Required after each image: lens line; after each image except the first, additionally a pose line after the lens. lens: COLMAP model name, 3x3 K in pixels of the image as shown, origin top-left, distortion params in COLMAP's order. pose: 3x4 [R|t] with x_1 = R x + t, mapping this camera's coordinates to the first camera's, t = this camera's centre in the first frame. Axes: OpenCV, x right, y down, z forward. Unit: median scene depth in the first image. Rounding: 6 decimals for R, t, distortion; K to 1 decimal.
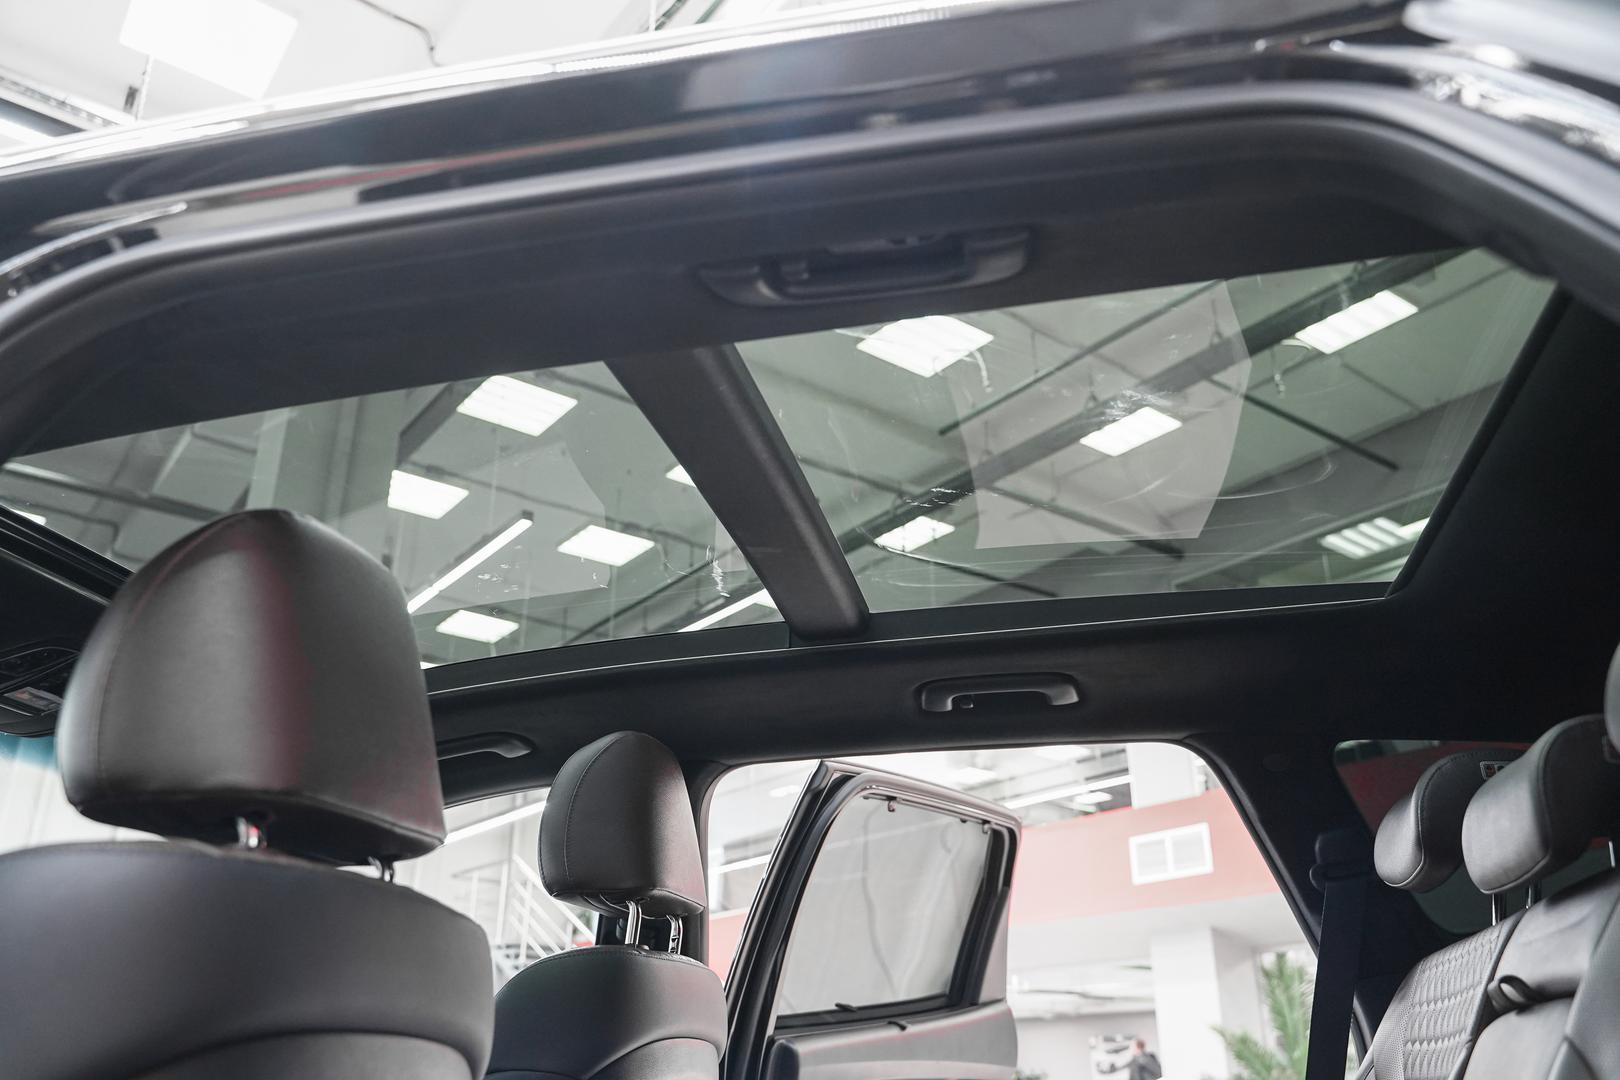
lens RADIAL K [[1315.9, 0, 816.1], [0, 1315.9, 531.5], [0, 0, 1]] dist [-0.014941, 0.020105]
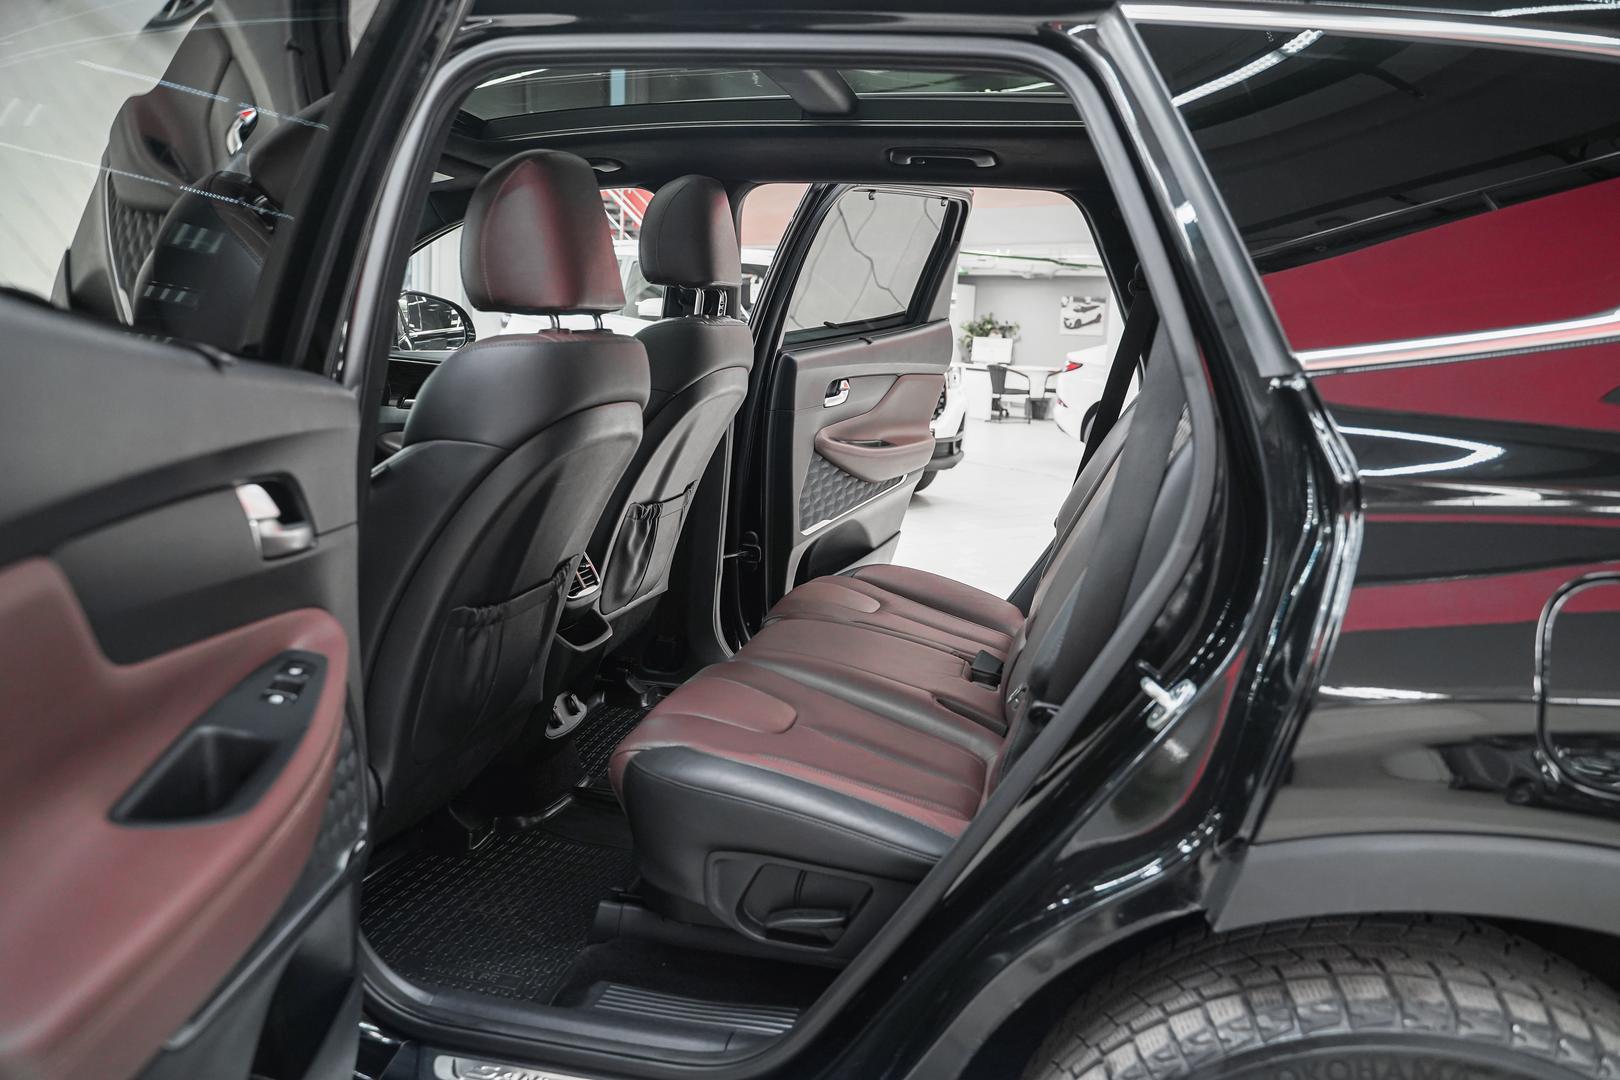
lens RADIAL K [[1315.9, 0, 809.8], [0, 1315.9, 541.7], [0, 0, 1]] dist [-0.014941, 0.020105]
pose [[0.998658, 0.051356, 0.006721, 0.001869], [-0.046844, 0.840211, 0.540232, -0.226907], [0.022097, -0.539822, 0.841489, -0.356077]]
